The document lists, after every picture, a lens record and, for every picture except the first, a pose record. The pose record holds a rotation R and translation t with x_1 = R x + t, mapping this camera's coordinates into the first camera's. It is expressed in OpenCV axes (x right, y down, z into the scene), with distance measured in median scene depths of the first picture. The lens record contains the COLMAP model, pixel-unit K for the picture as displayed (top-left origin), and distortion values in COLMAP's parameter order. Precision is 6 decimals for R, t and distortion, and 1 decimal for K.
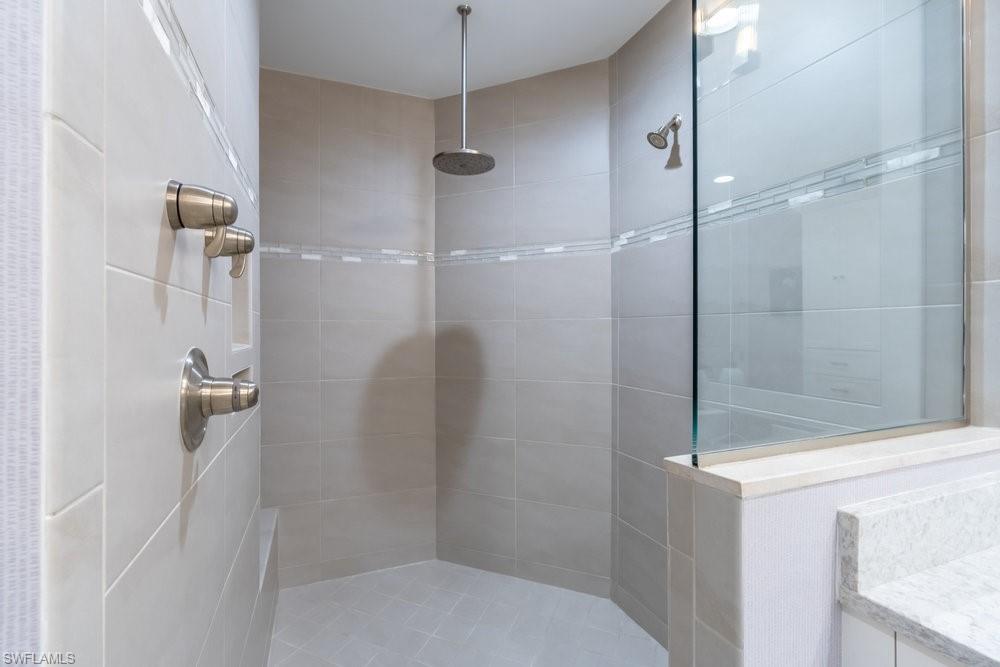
lens RADIAL K [[457.6, 0, 503.9], [0, 457.6, 328.2], [0, 0, 1]] dist [0.000980, 0.002510]
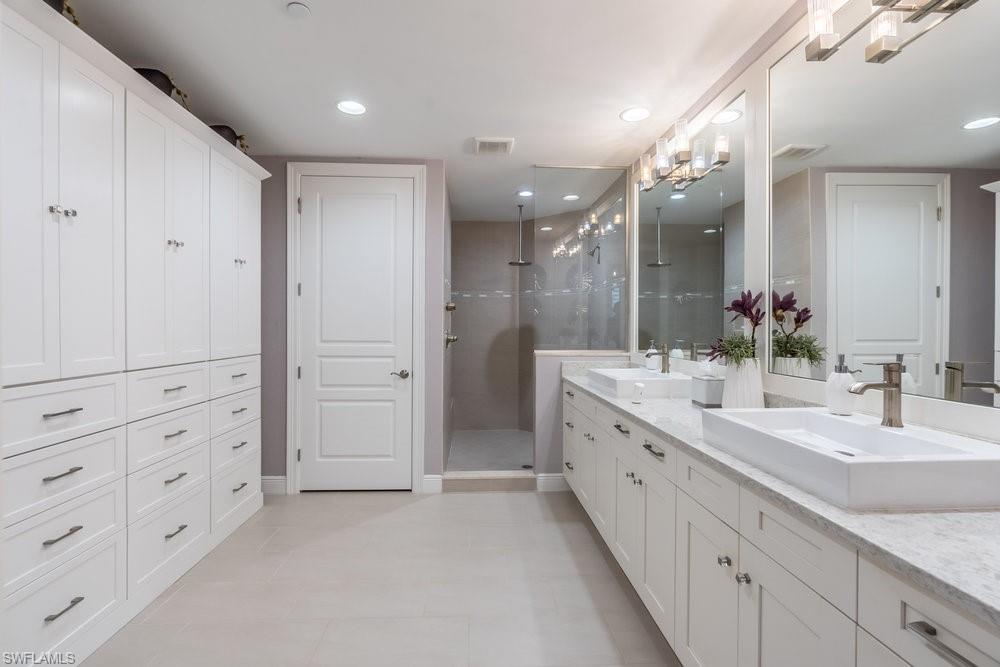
lens RADIAL K [[457.6, 0, 498.8], [0, 457.6, 328.7], [0, 0, 1]] dist [0.000980, 0.002510]
pose [[0.946606, 0.015230, -0.322031, 0.483127], [-0.011371, 0.999839, 0.013863, -0.013141], [0.322191, -0.009461, 0.946627, -1.152492]]
